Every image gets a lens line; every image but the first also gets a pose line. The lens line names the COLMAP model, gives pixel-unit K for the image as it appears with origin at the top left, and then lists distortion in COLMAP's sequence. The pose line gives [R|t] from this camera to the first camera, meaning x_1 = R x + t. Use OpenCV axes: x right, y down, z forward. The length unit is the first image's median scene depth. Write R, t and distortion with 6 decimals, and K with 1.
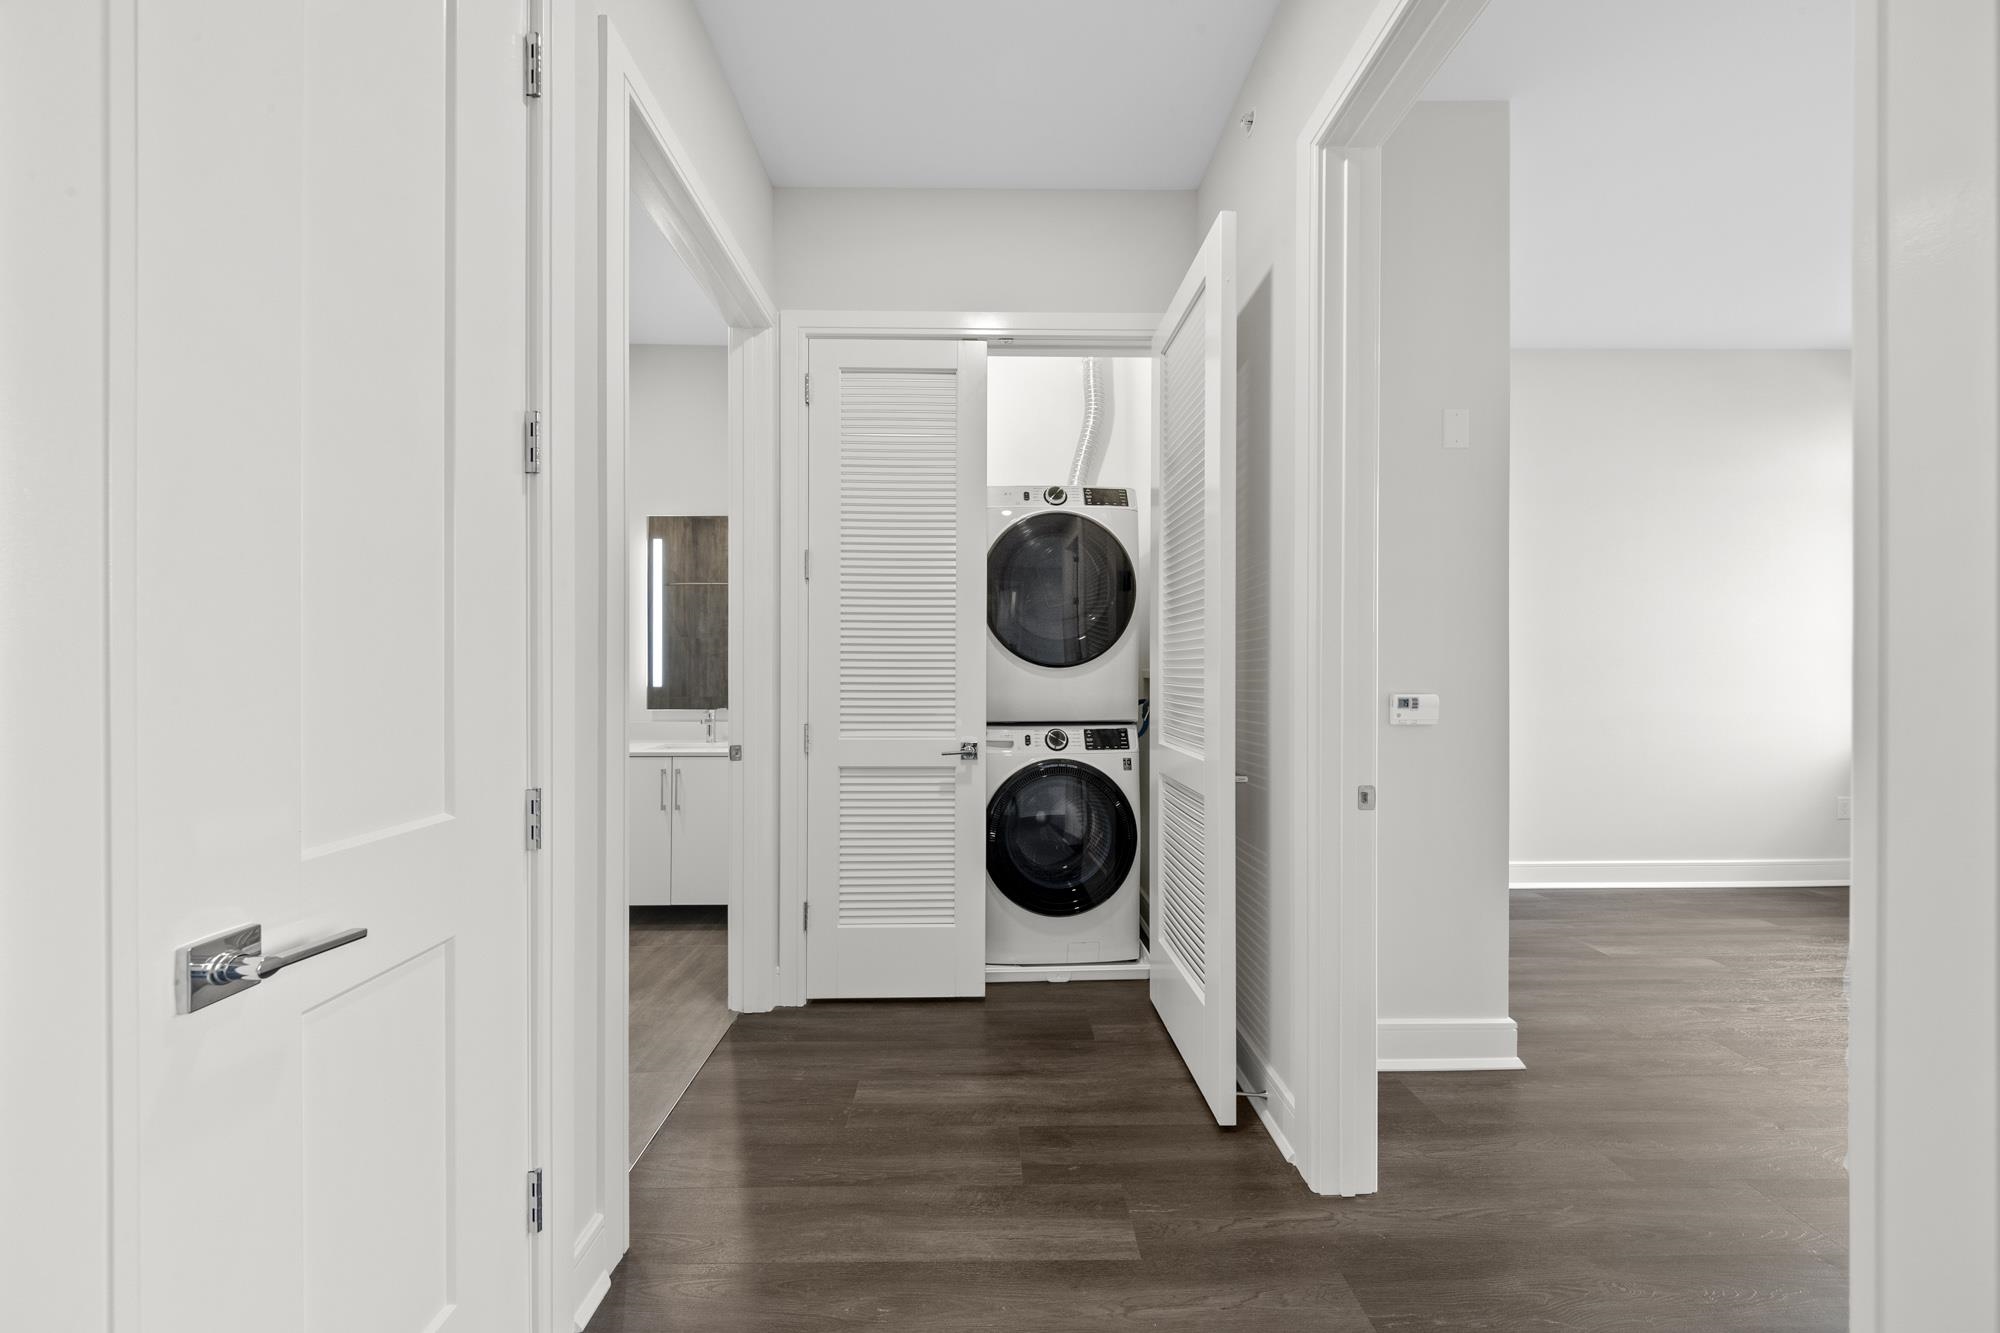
lens RADIAL K [[633.2, 0, 993.4], [0, 633.2, 671.2], [0, 0, 1]] dist [0.000676, -0.000776]
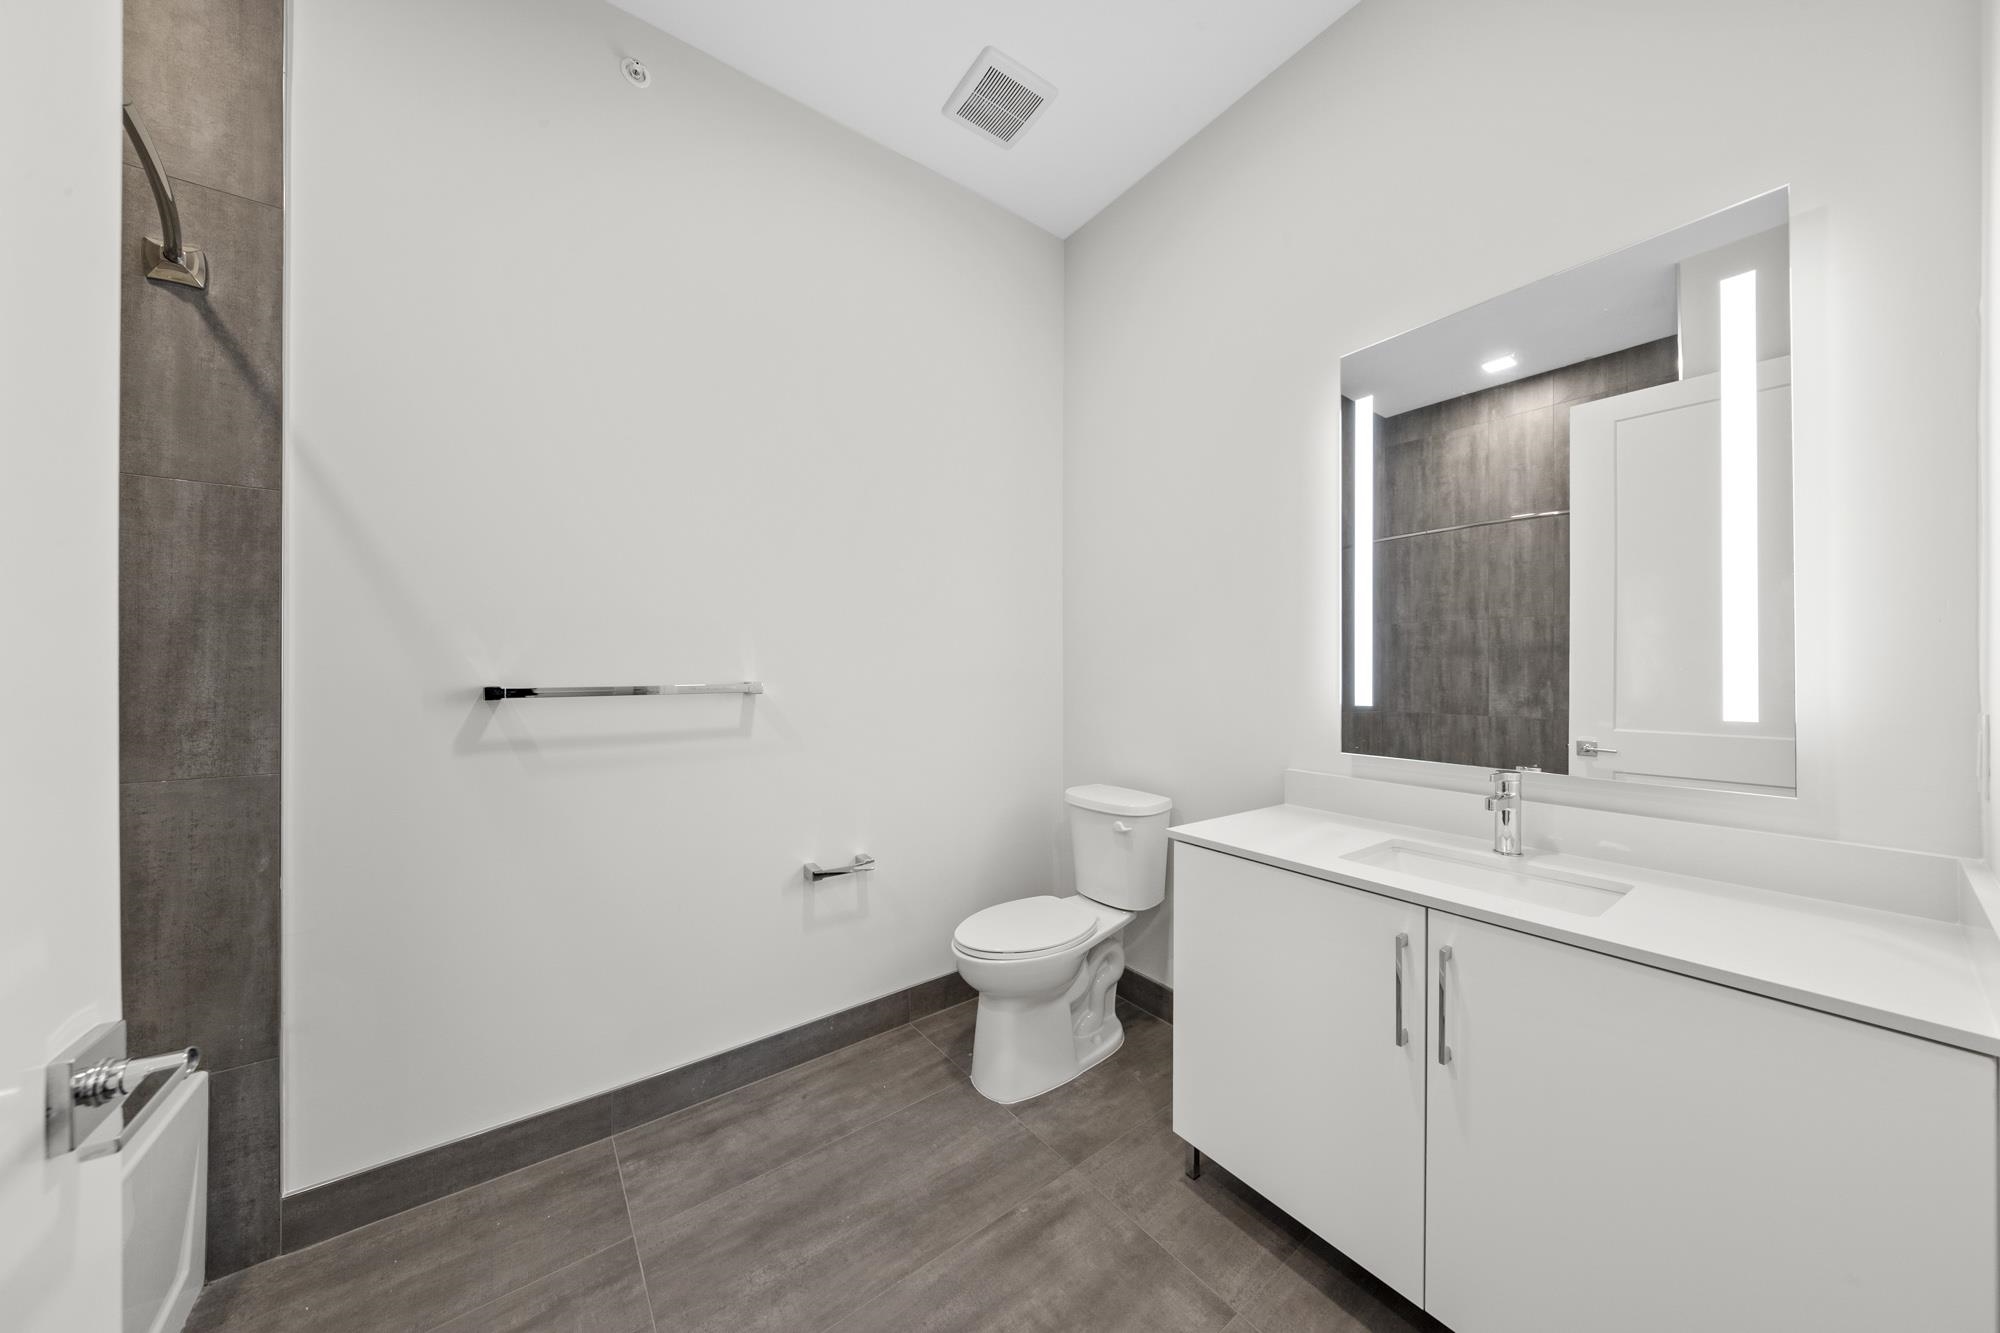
lens RADIAL K [[633.2, 0, 996.9], [0, 633.2, 671.5], [0, 0, 1]] dist [0.000676, -0.000776]
pose [[0.575454, -0.004405, -0.817822, -0.306147], [0.000943, 0.999988, -0.004723, 0.001237], [0.817834, 0.001946, 0.575451, 0.512855]]
